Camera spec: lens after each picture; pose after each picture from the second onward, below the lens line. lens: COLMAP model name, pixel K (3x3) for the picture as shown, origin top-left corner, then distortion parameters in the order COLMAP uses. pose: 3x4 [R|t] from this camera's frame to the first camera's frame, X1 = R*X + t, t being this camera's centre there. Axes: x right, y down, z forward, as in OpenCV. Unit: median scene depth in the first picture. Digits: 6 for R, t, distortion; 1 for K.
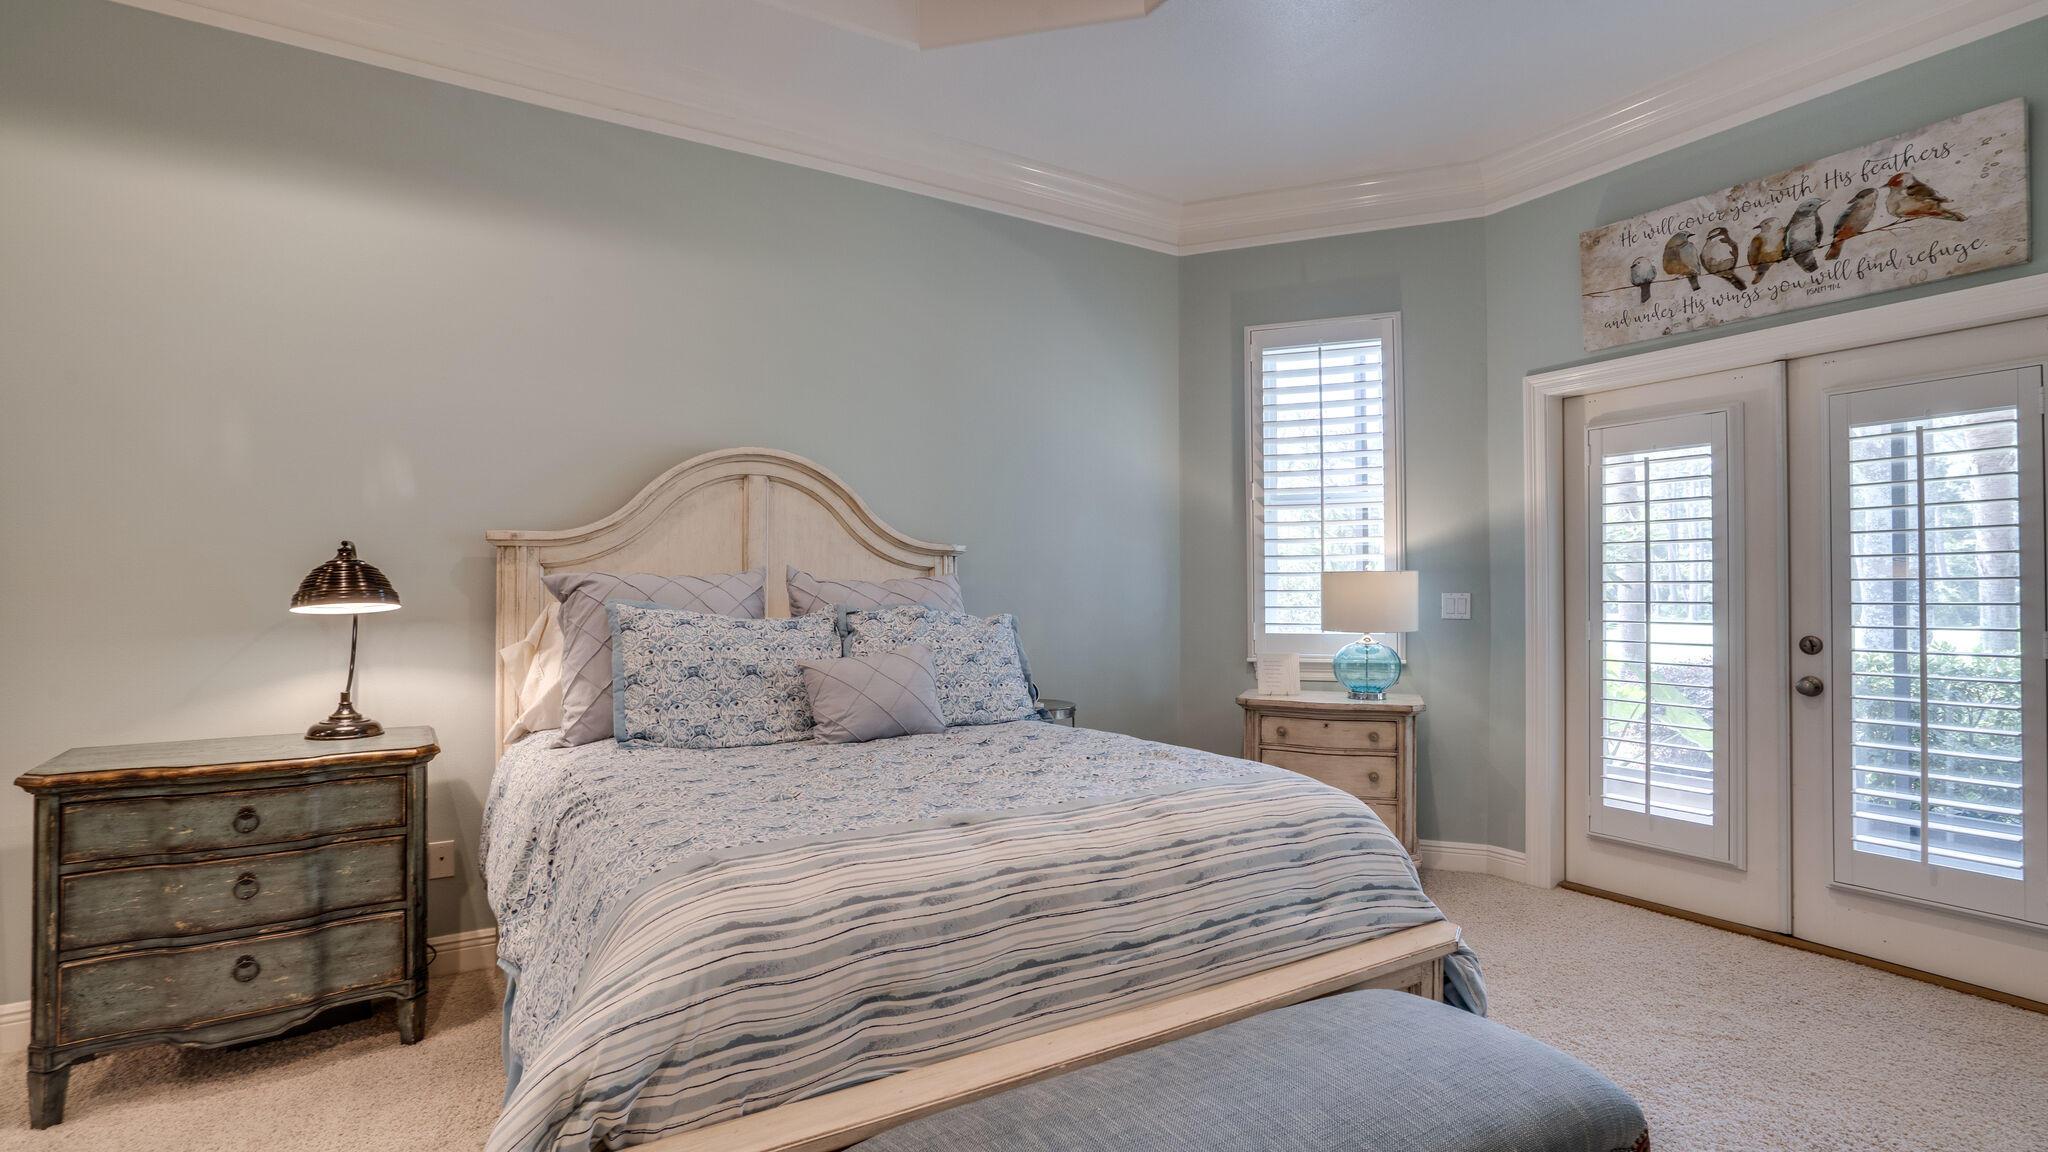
lens RADIAL K [[947.1, 0, 1021.8], [0, 947.1, 580.2], [0, 0, 1]] dist [-0.053490, 0.026221]
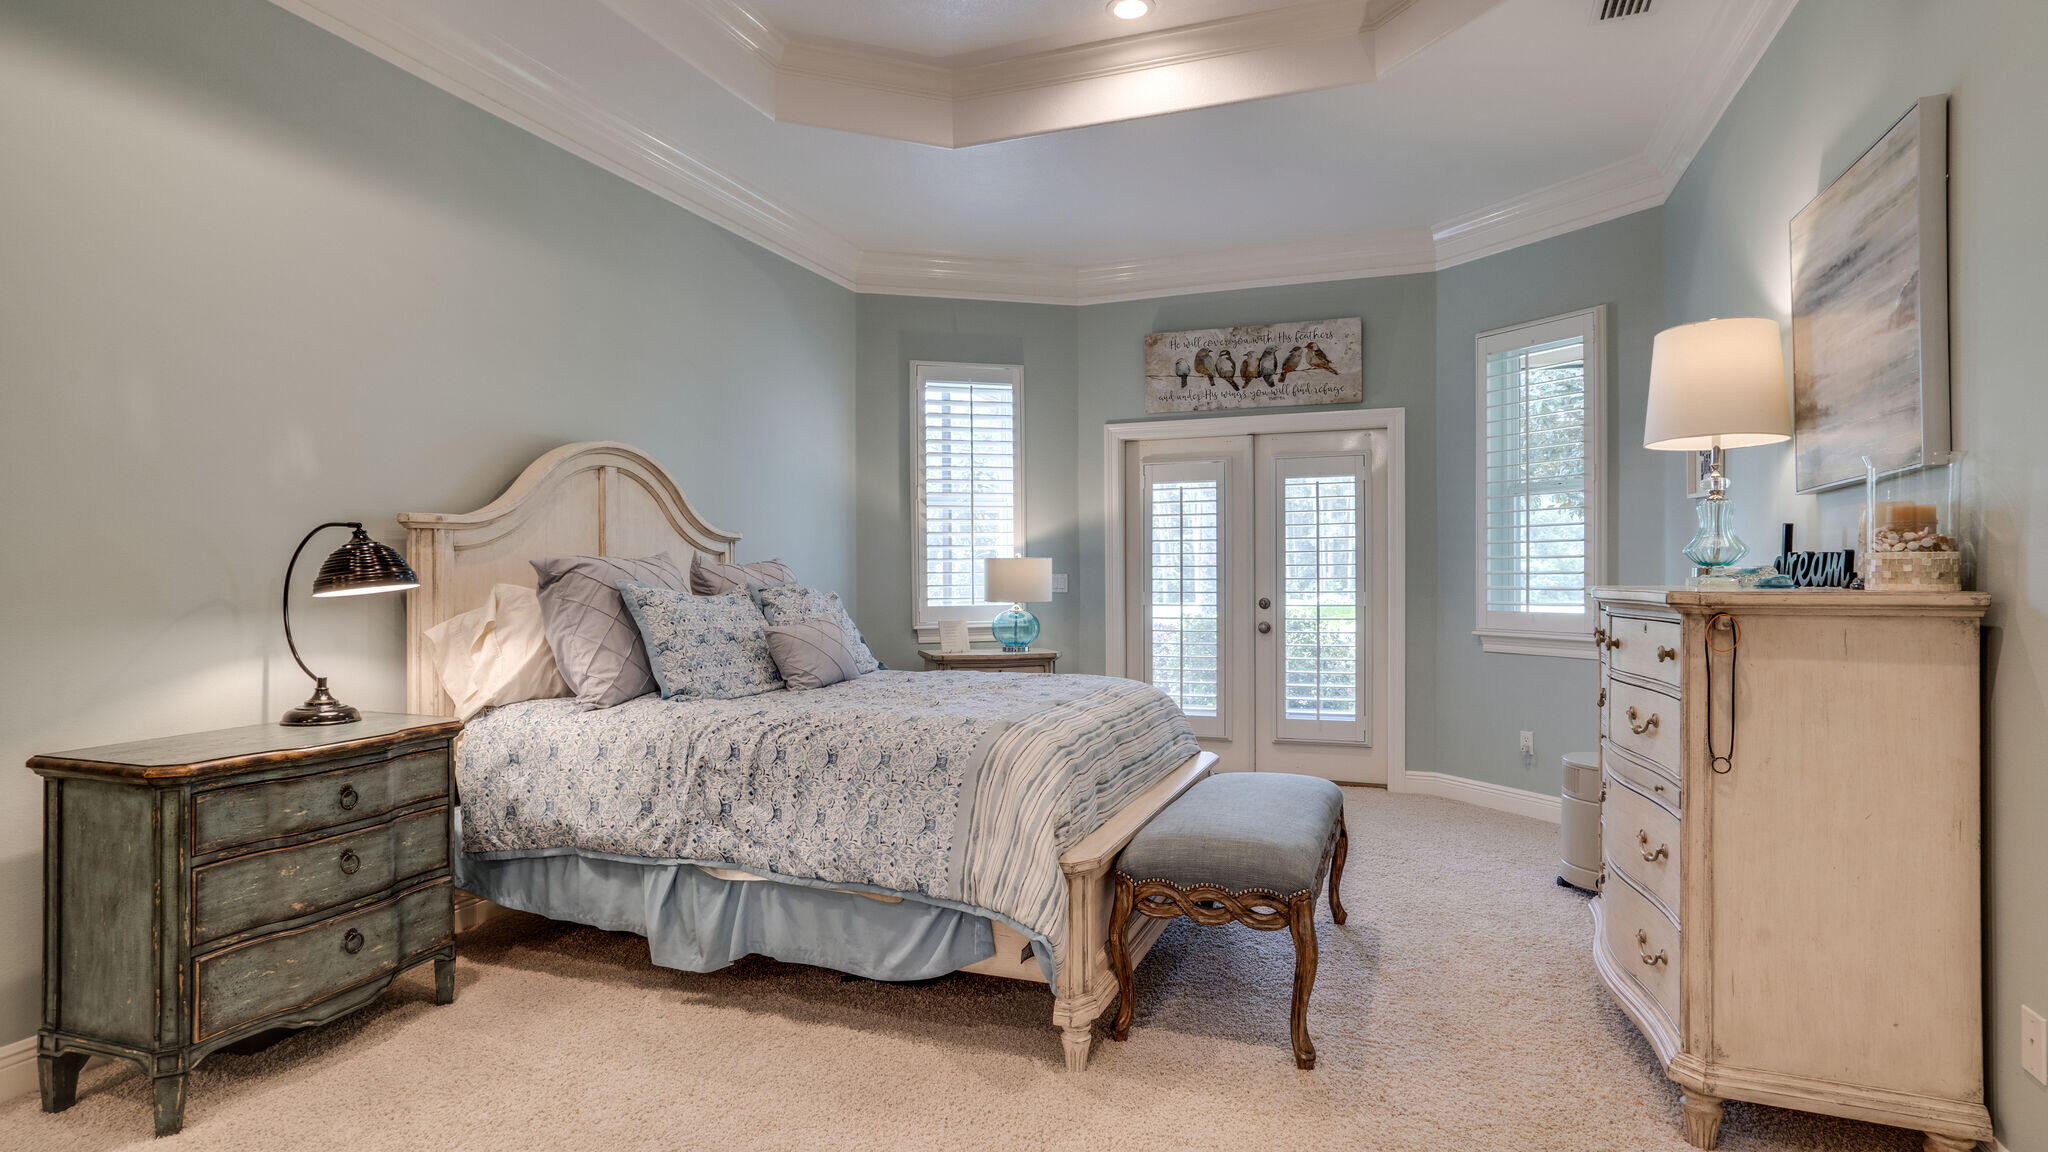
lens RADIAL K [[1034.1, 0, 1025.0], [0, 1034.1, 581.1], [0, 0, 1]] dist [-0.041043, 0.033589]
pose [[0.793672, -0.006850, 0.608307, -0.763352], [-0.003519, 0.999868, 0.015851, 0.000291], [-0.608336, -0.014721, 0.793543, -0.285188]]
